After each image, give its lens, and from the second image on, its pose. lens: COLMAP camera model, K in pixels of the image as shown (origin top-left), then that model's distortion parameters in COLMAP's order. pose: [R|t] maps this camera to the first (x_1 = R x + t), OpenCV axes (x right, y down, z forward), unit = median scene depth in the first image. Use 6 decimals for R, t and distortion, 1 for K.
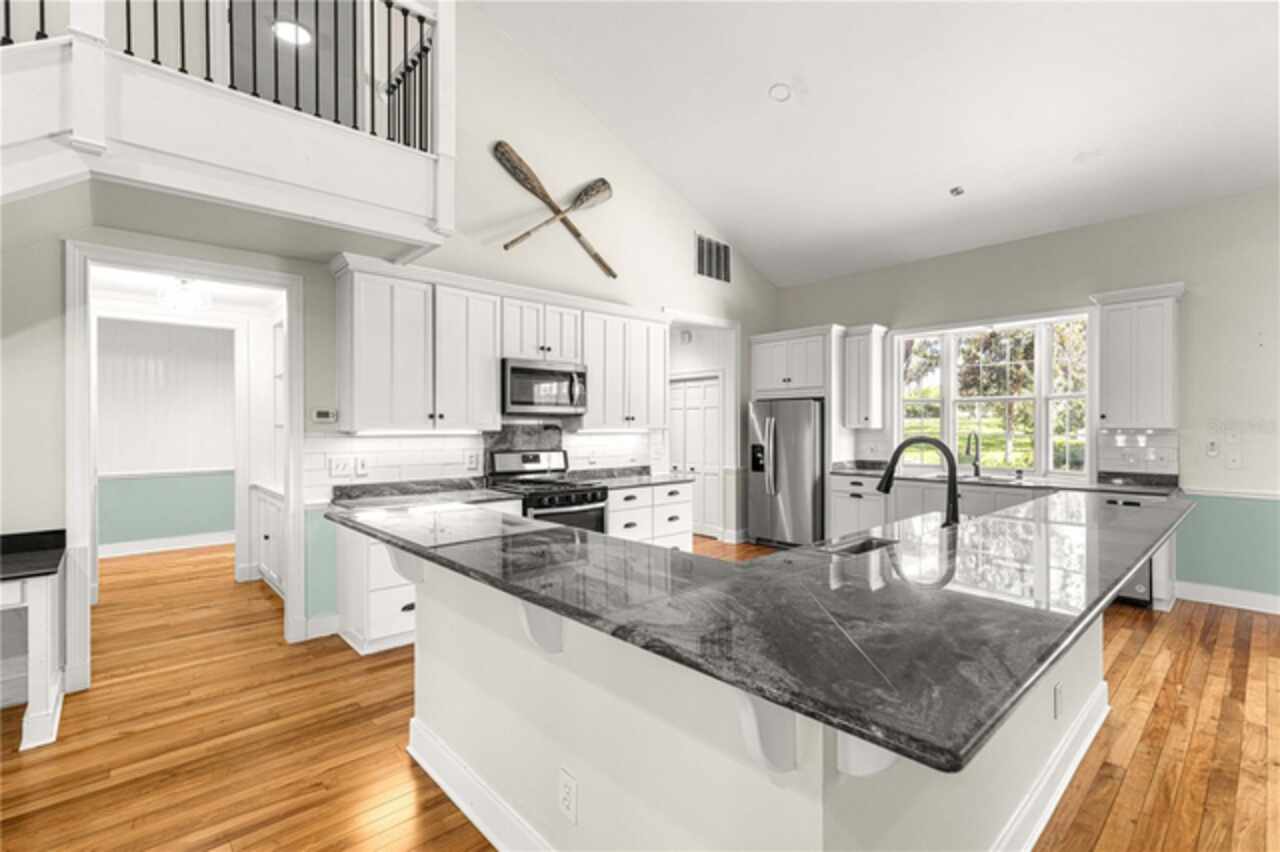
lens RADIAL K [[572.9, 0, 644.8], [0, 572.9, 422.9], [0, 0, 1]] dist [0.008893, 0.000985]
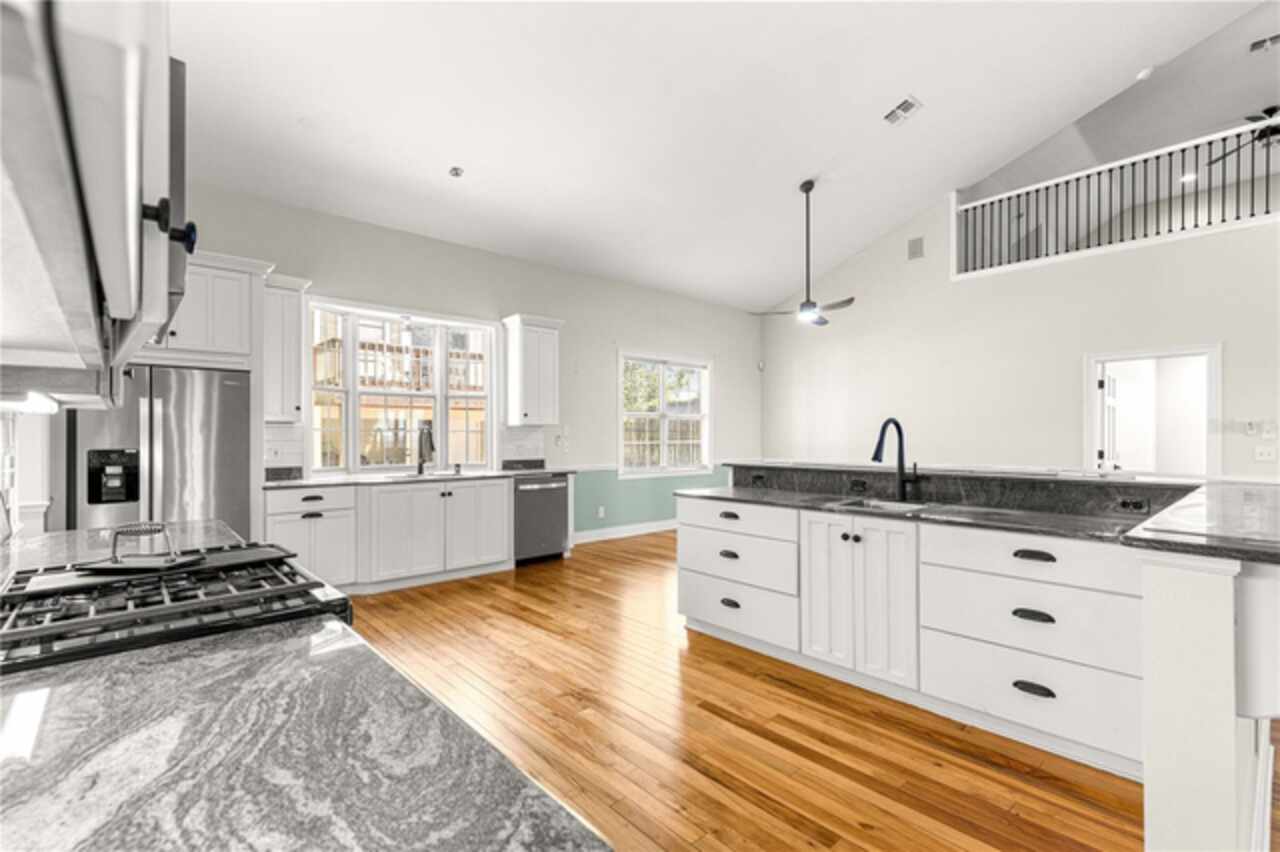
lens RADIAL K [[572.9, 0, 642.9], [0, 572.9, 432.3], [0, 0, 1]] dist [0.008893, 0.000985]
pose [[0.018731, 0.005348, 0.999810, -0.308901], [-0.006401, 0.999966, -0.005229, 0.022669], [-0.999804, -0.006302, 0.018764, 0.528912]]
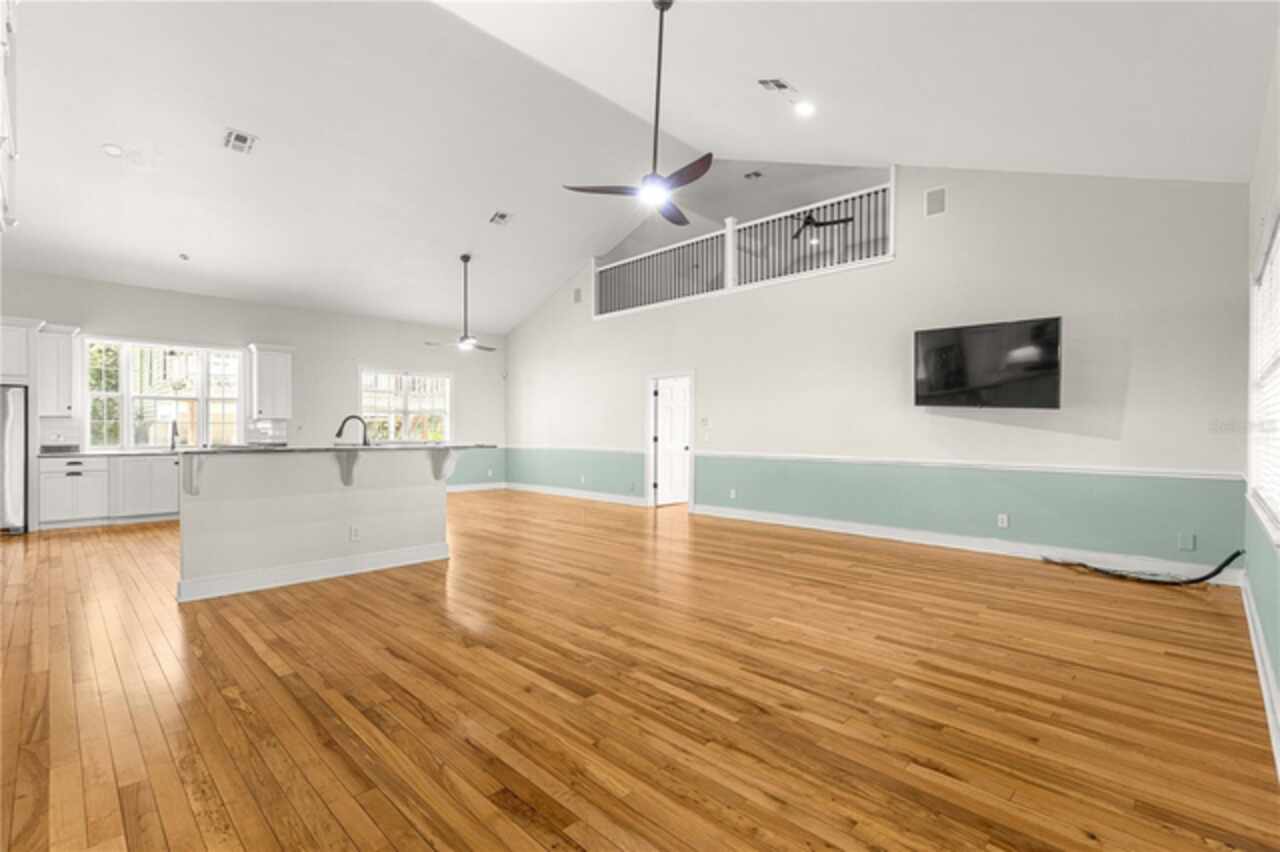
lens RADIAL K [[572.9, 0, 638.6], [0, 572.9, 429.0], [0, 0, 1]] dist [0.008893, 0.000985]
pose [[-0.044810, -0.005618, 0.998980, -0.782854], [-0.009328, 0.999943, 0.005205, 0.017002], [-0.998952, -0.009086, -0.044860, -0.082825]]
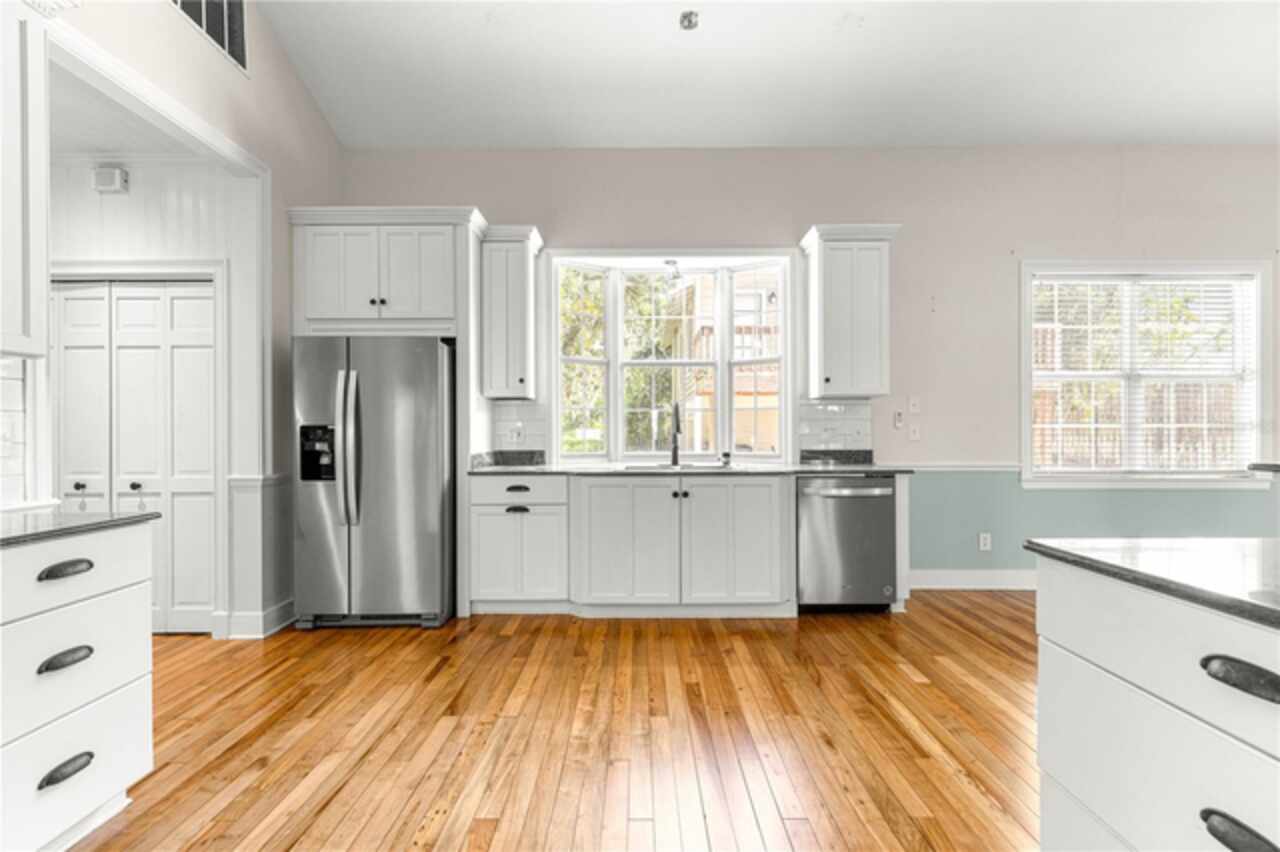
lens RADIAL K [[572.9, 0, 641.3], [0, 572.9, 431.0], [0, 0, 1]] dist [0.008893, 0.000985]
pose [[0.682924, -0.004902, 0.730473, 0.028396], [-0.000813, 0.999972, 0.007471, 0.039470], [-0.730489, -0.005696, 0.682901, 0.470190]]
